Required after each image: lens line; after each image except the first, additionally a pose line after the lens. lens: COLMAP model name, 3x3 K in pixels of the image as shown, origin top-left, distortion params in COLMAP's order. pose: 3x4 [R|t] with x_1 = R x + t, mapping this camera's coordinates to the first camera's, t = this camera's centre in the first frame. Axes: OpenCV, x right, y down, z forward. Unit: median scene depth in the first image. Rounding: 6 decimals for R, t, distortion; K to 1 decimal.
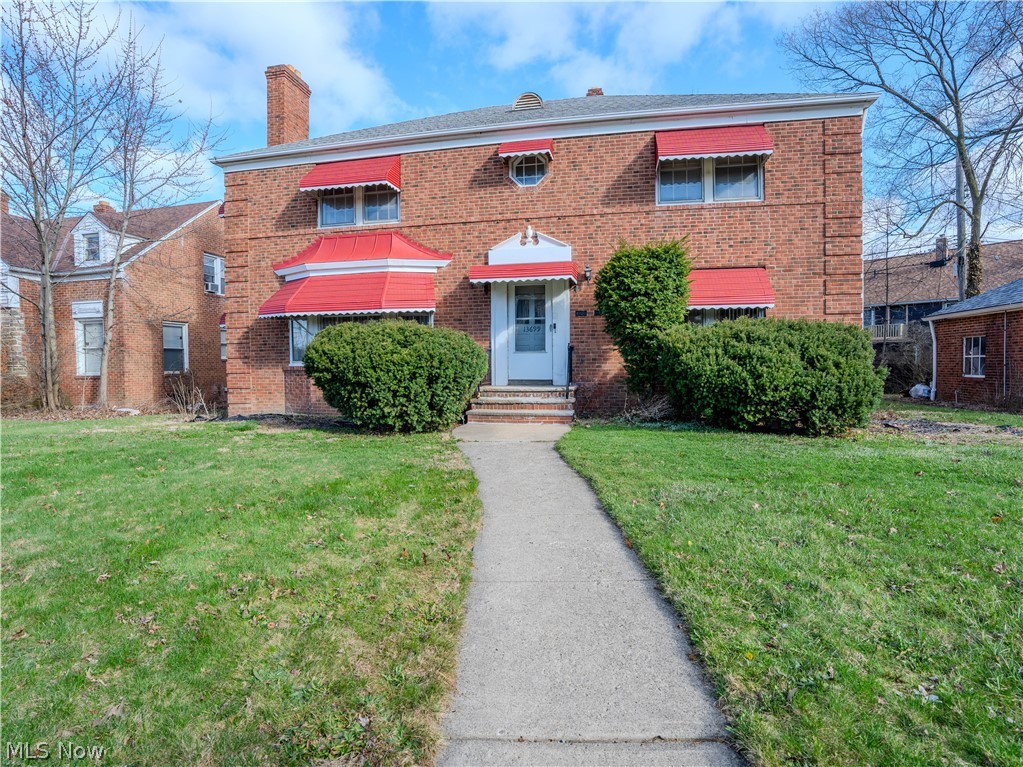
lens RADIAL K [[534.1, 0, 512.9], [0, 534.1, 379.5], [0, 0, 1]] dist [-0.073022, 0.029100]
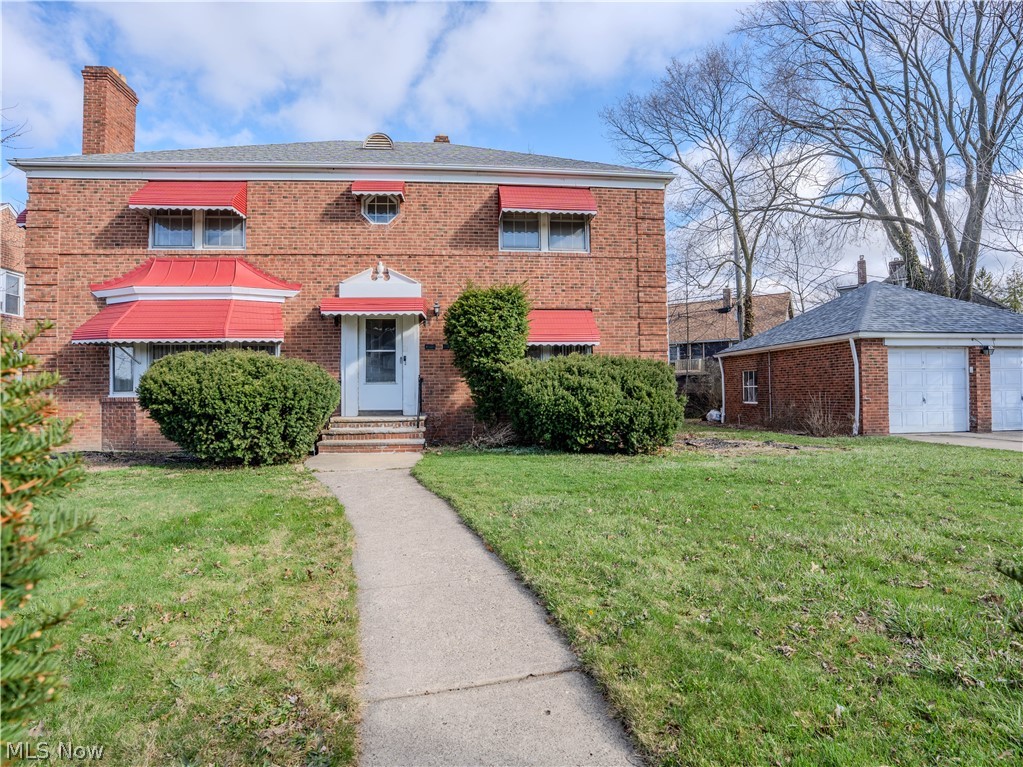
lens RADIAL K [[534.1, 0, 512.9], [0, 534.1, 379.5], [0, 0, 1]] dist [-0.073022, 0.029100]
pose [[0.955291, 0.004797, 0.295630, -0.030576], [0.012109, 0.998395, -0.055329, 0.001191], [-0.295421, 0.056435, 0.953699, -0.058488]]
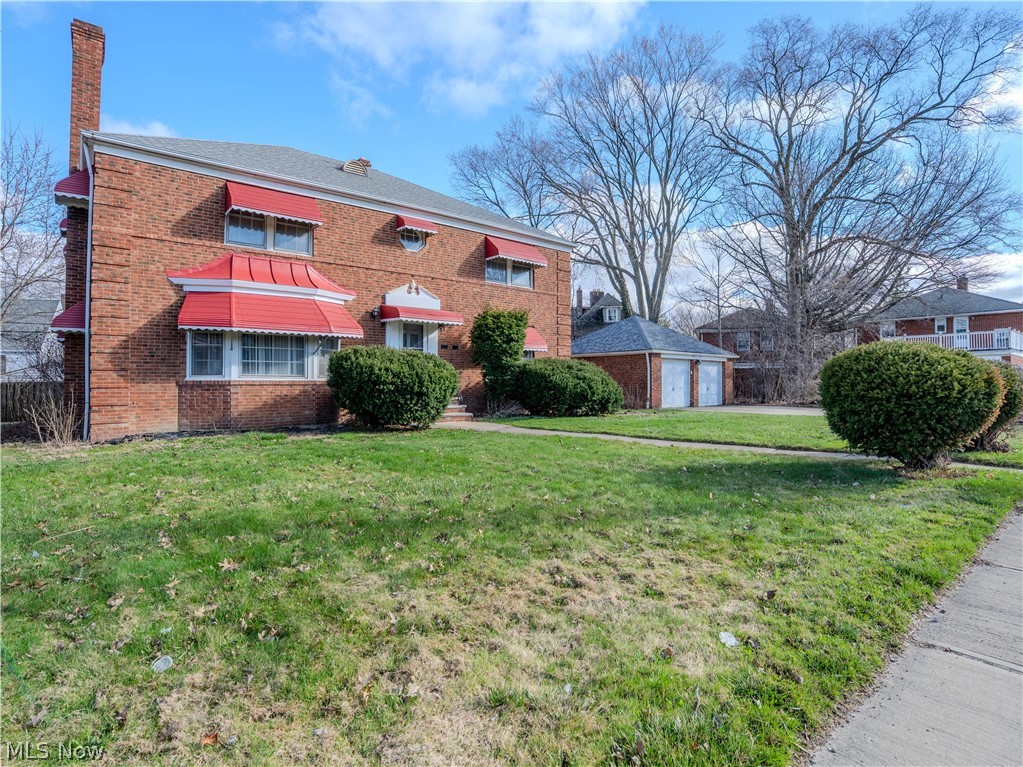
lens RADIAL K [[549.8, 0, 510.3], [0, 549.8, 370.4], [0, 0, 1]] dist [-0.064368, 0.023915]
pose [[0.622829, 0.028085, 0.781854, -1.014367], [0.018922, 0.998522, -0.050942, 0.020726], [-0.782129, 0.046522, 0.621377, -0.066687]]
